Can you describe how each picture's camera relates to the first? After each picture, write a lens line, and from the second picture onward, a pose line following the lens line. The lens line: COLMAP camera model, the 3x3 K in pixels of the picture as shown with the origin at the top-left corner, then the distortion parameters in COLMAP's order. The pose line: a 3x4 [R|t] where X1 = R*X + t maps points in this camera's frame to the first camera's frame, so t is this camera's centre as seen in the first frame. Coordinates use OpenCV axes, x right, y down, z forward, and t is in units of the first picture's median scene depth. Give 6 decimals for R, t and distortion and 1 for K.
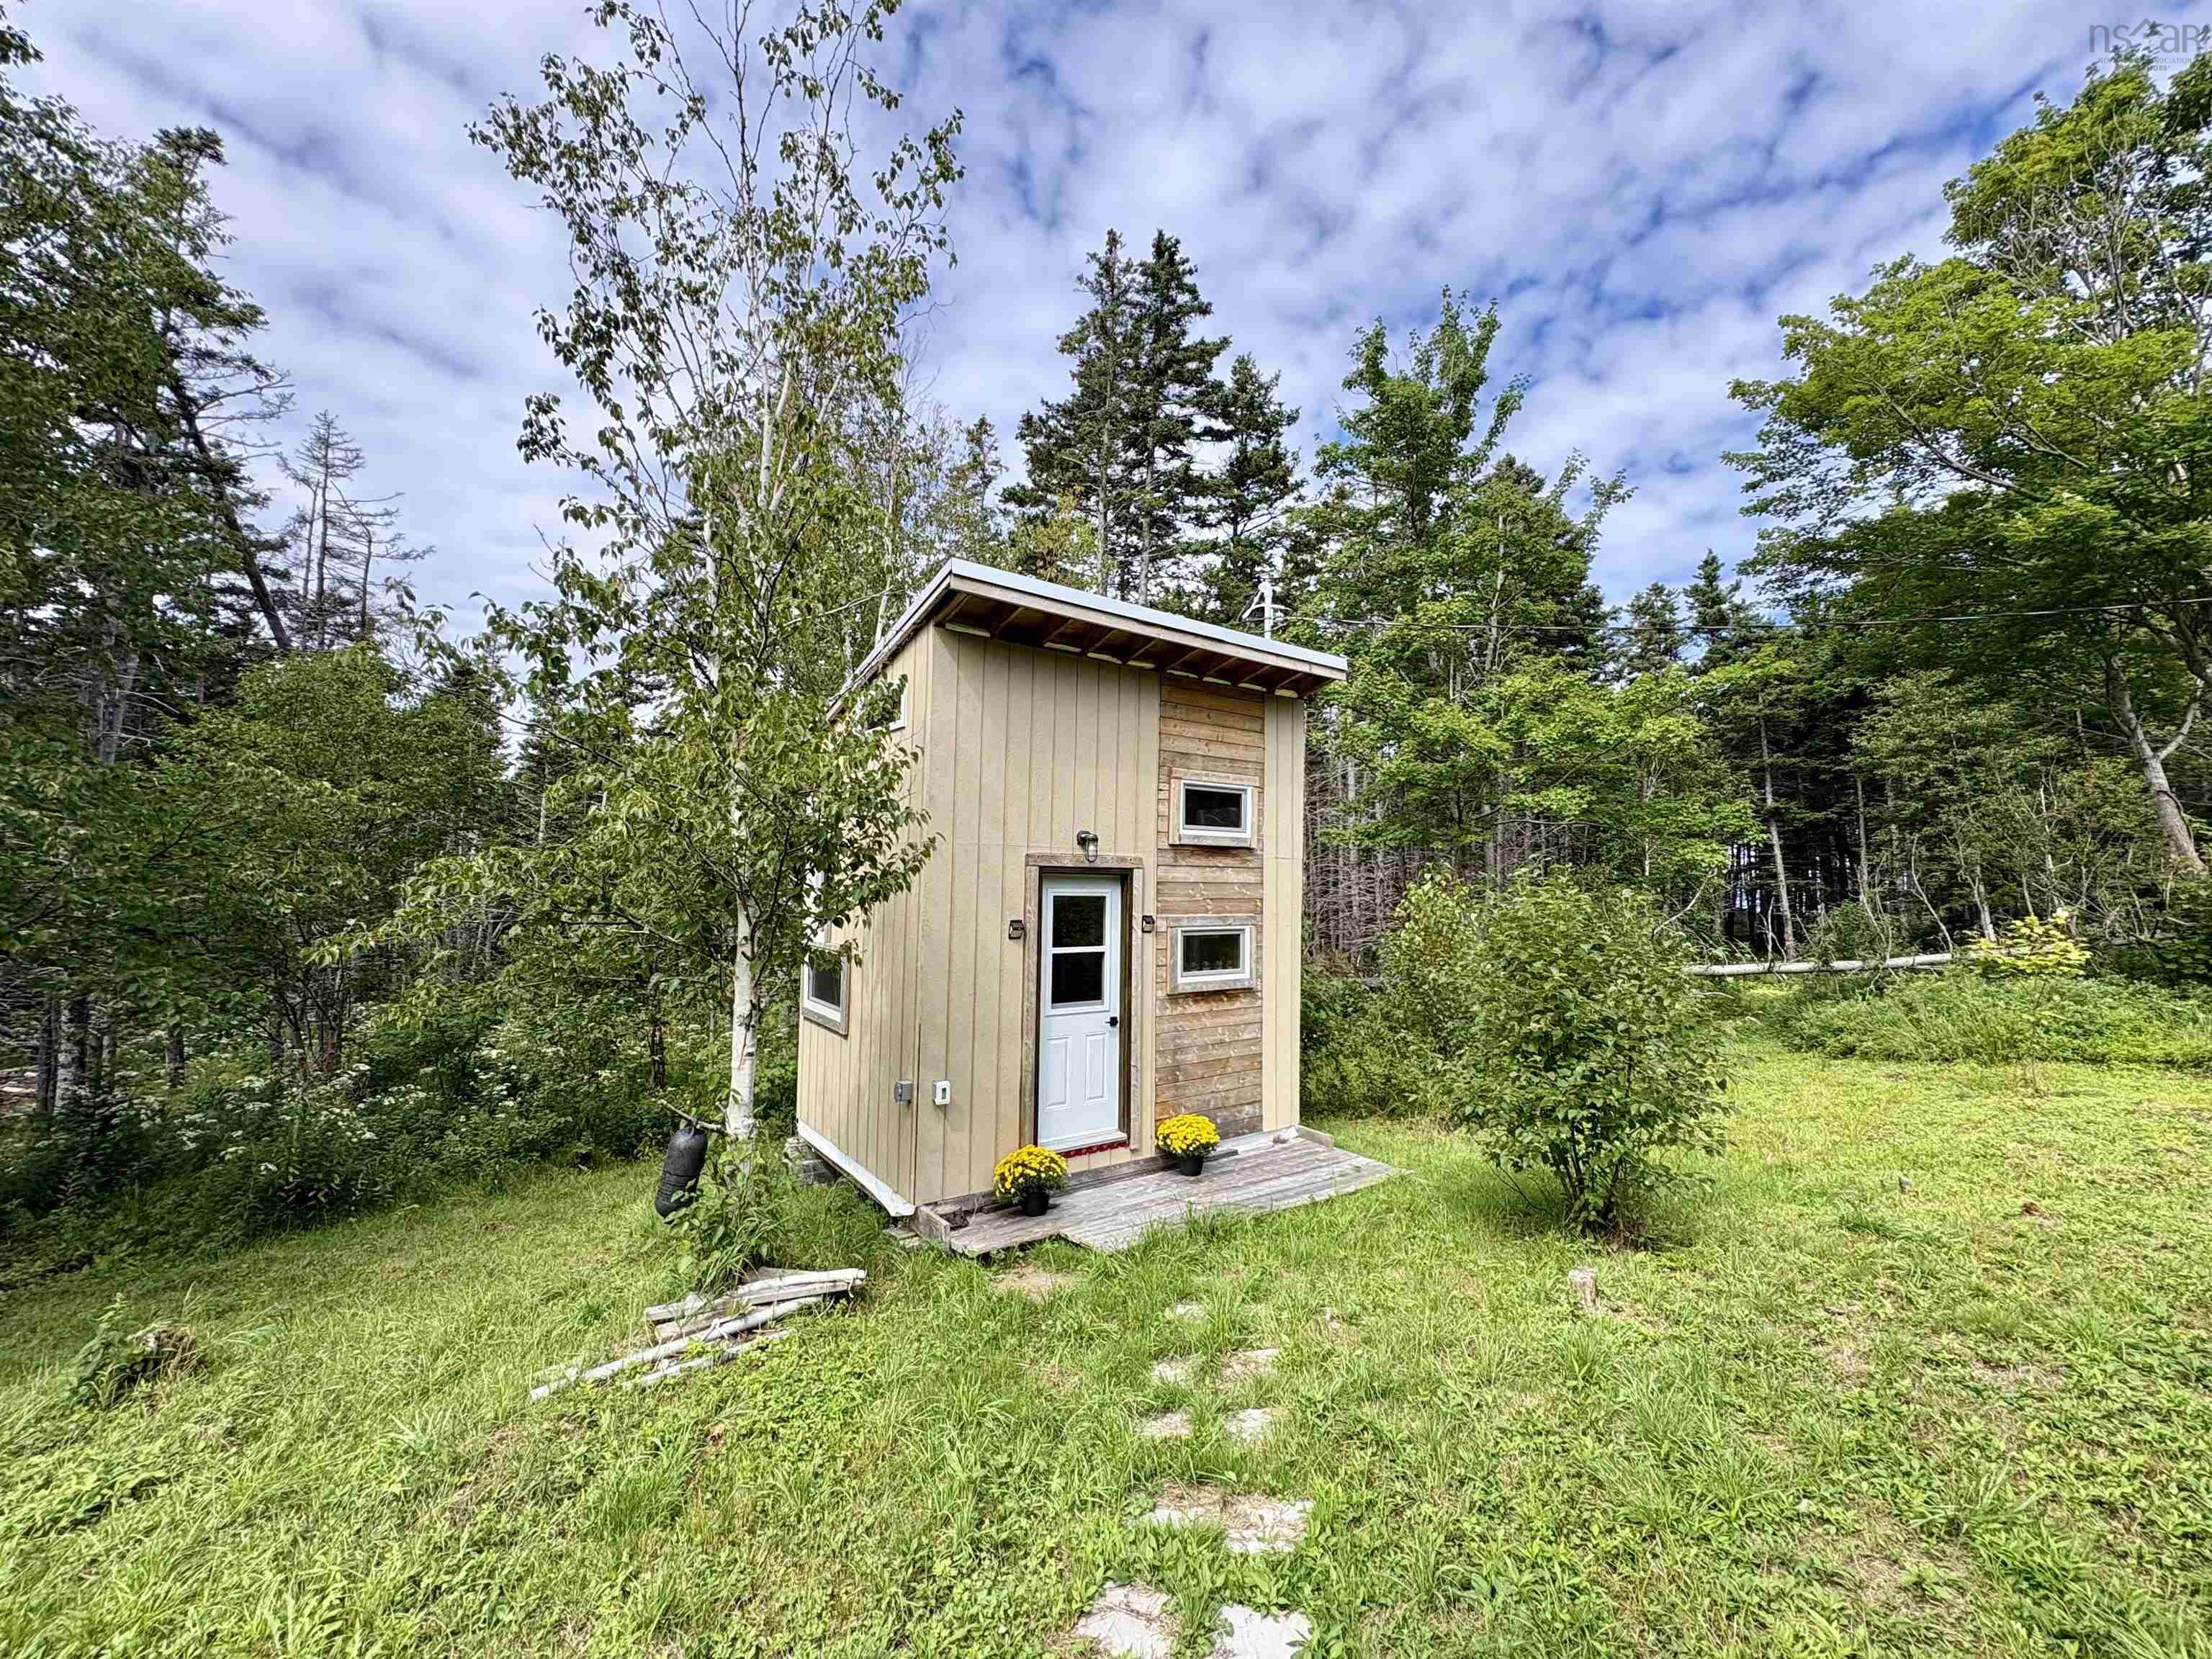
lens RADIAL K [[867.5, 0, 1106.0], [0, 867.5, 829.5], [0, 0, 1]] dist [-0.000273, -0.000161]
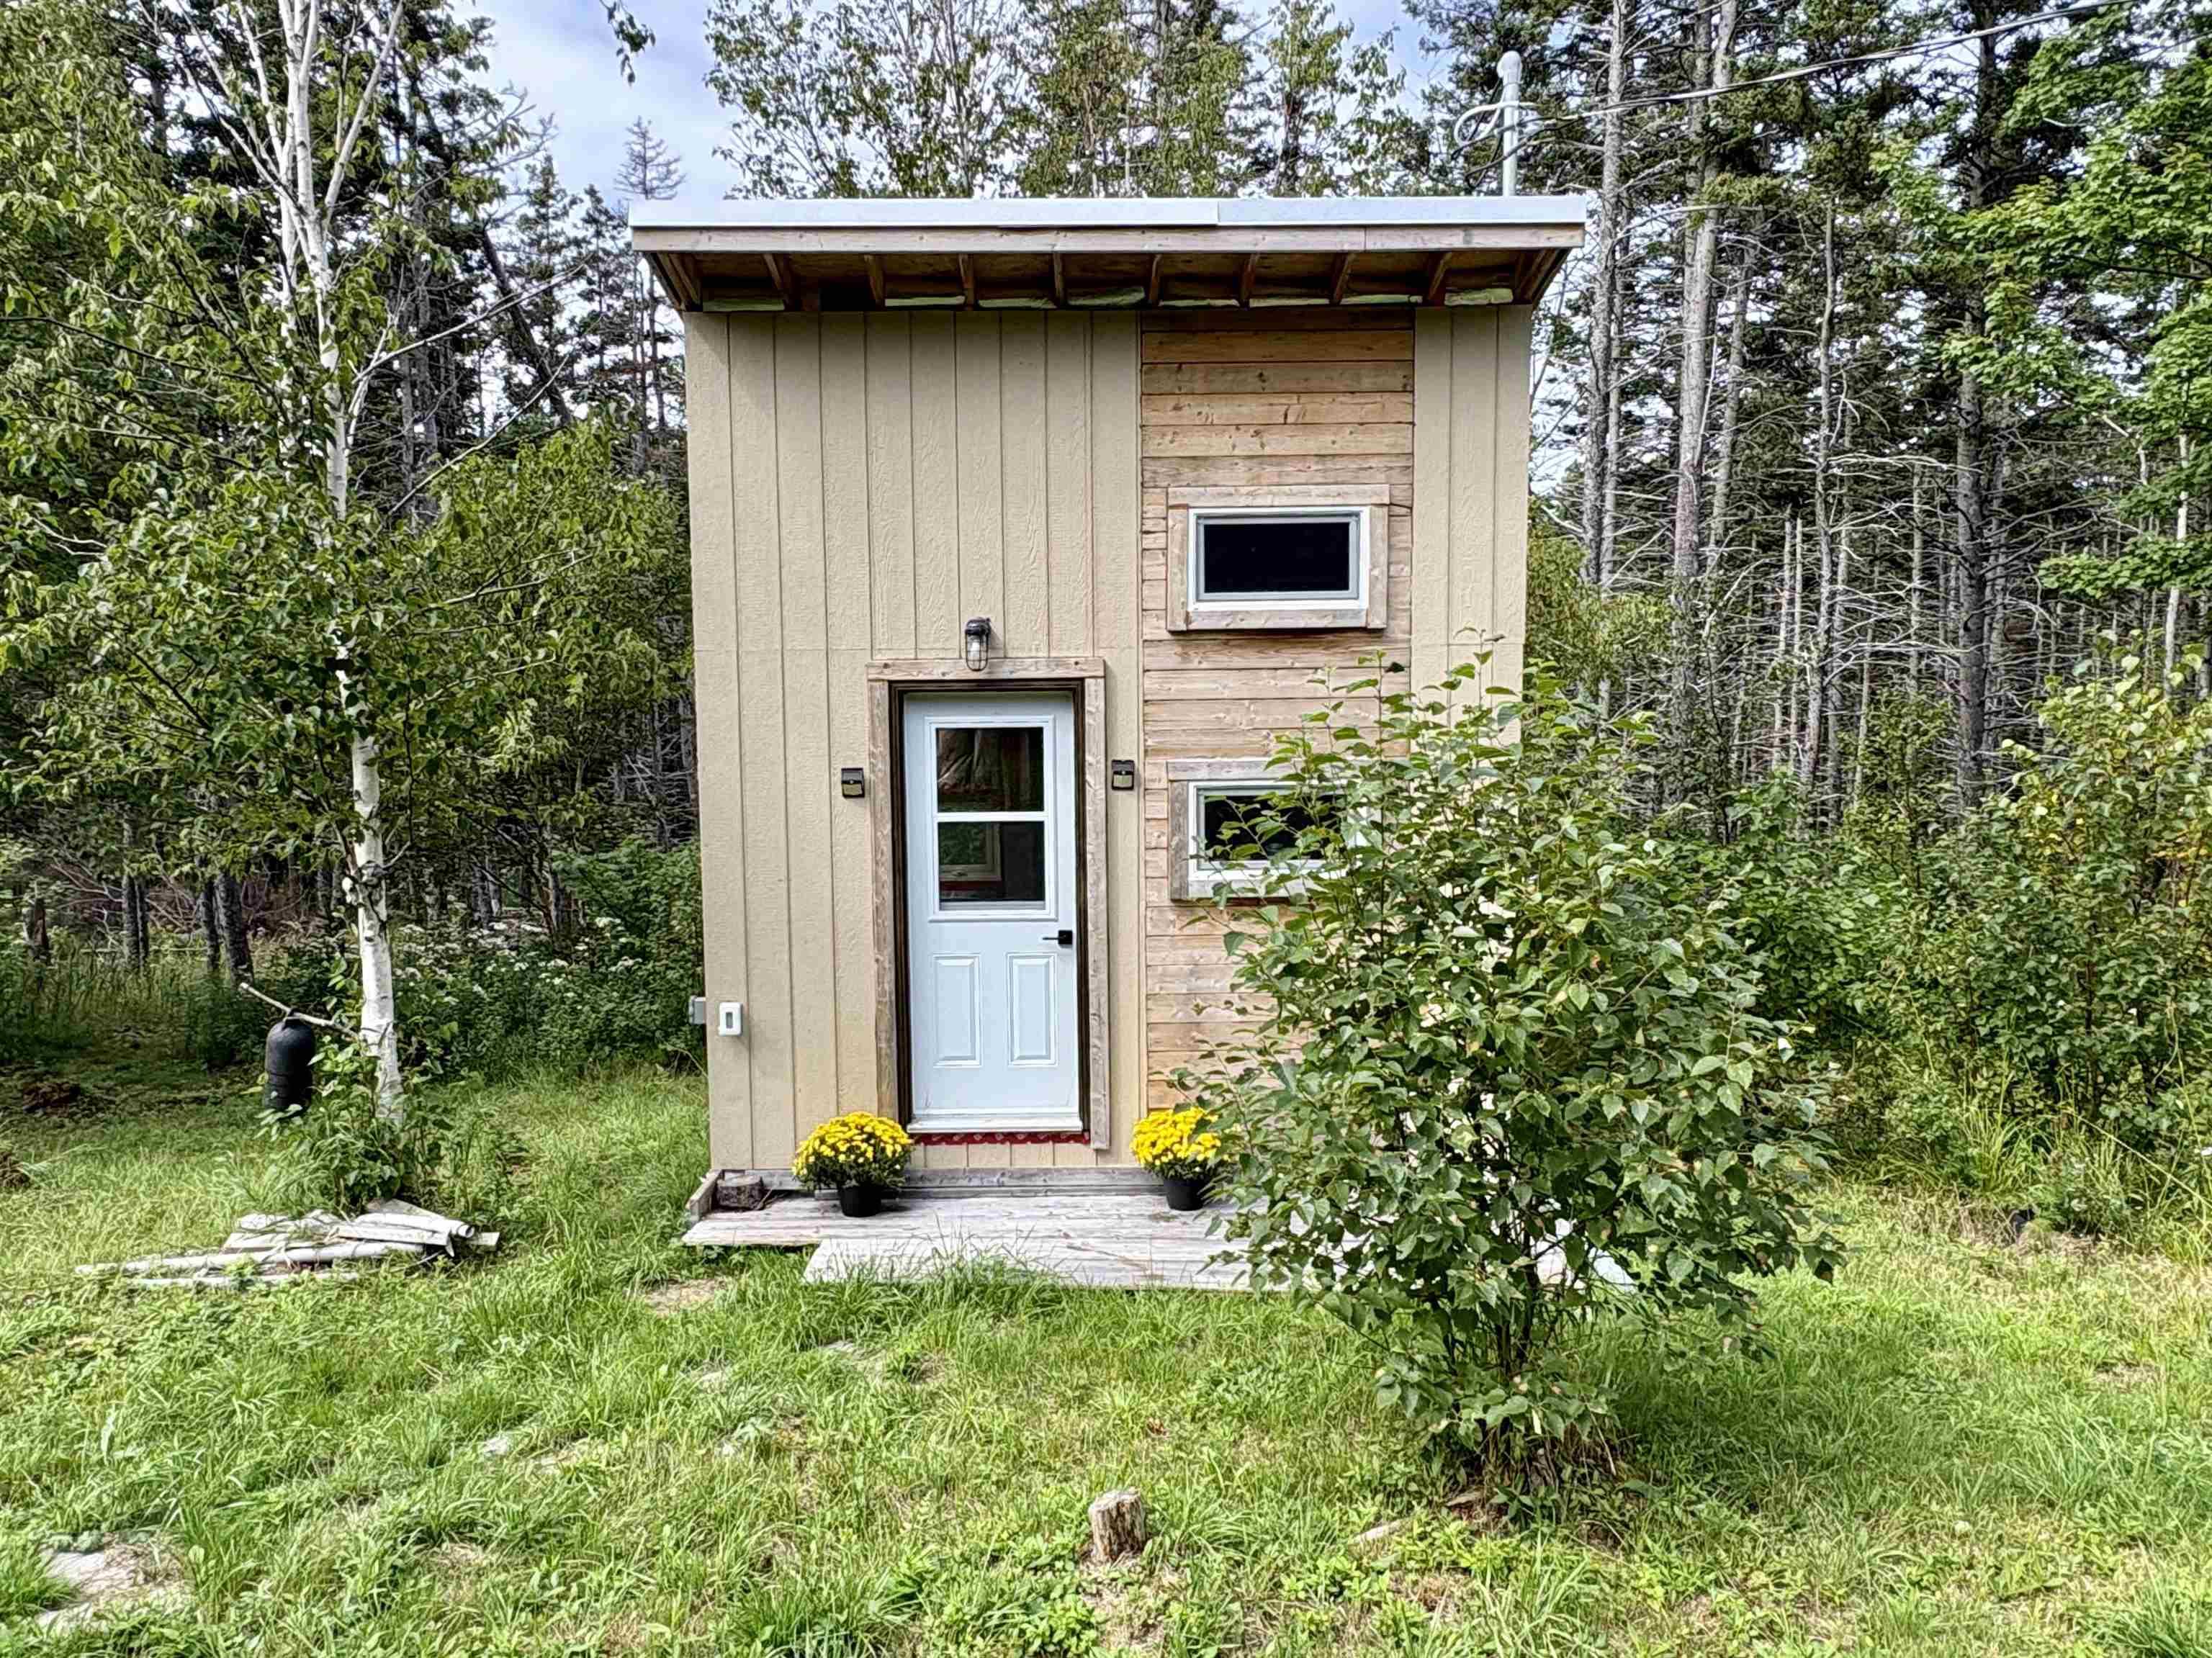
lens RADIAL K [[1458.8, 0, 1106.0], [0, 1458.8, 829.0], [0, 0, 1]] dist [-0.000355, -0.000298]
pose [[0.817319, 0.033659, -0.575201, 0.577563], [0.059297, 0.988078, 0.142076, 0.007272], [0.573126, -0.150229, 0.805580, 0.214151]]
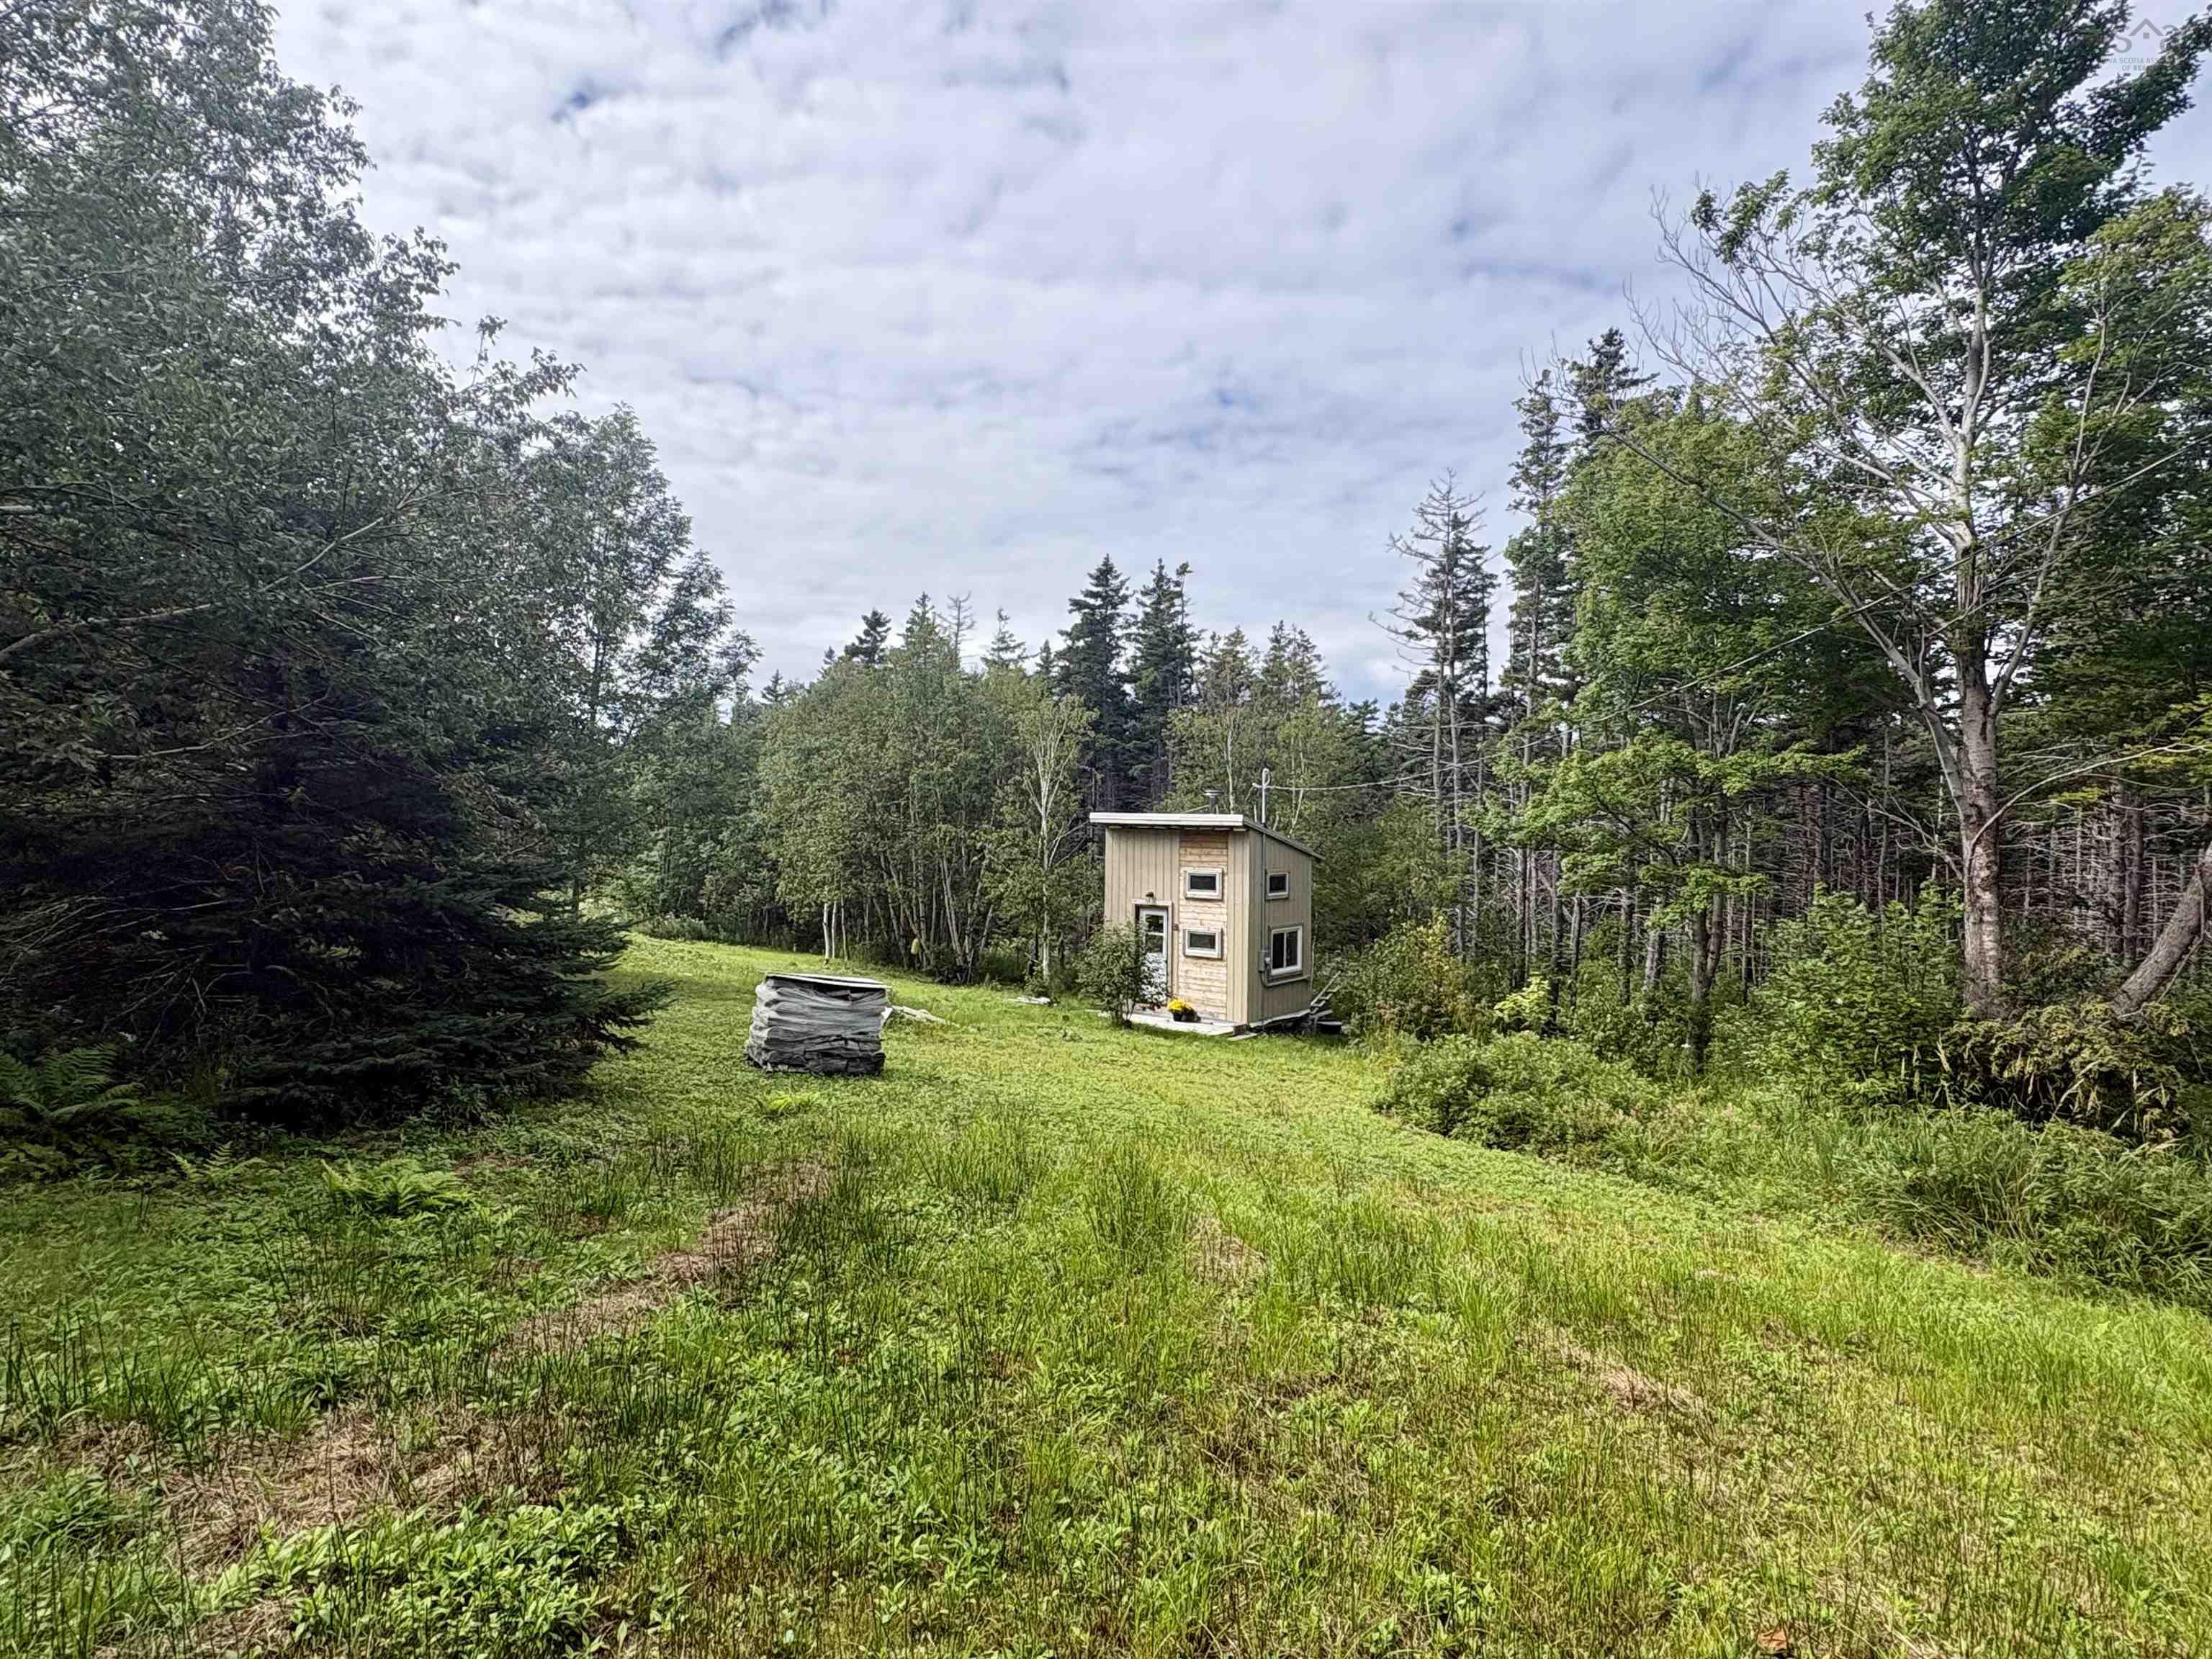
lens RADIAL K [[1174.8, 0, 1106.0], [0, 1174.8, 829.5], [0, 0, 1]] dist [-0.000830, 0.001062]
pose [[0.252969, -0.004791, -0.967462, 3.399594], [0.051024, 0.998662, 0.008396, -0.226020], [0.966128, -0.051488, 0.252875, -0.096658]]
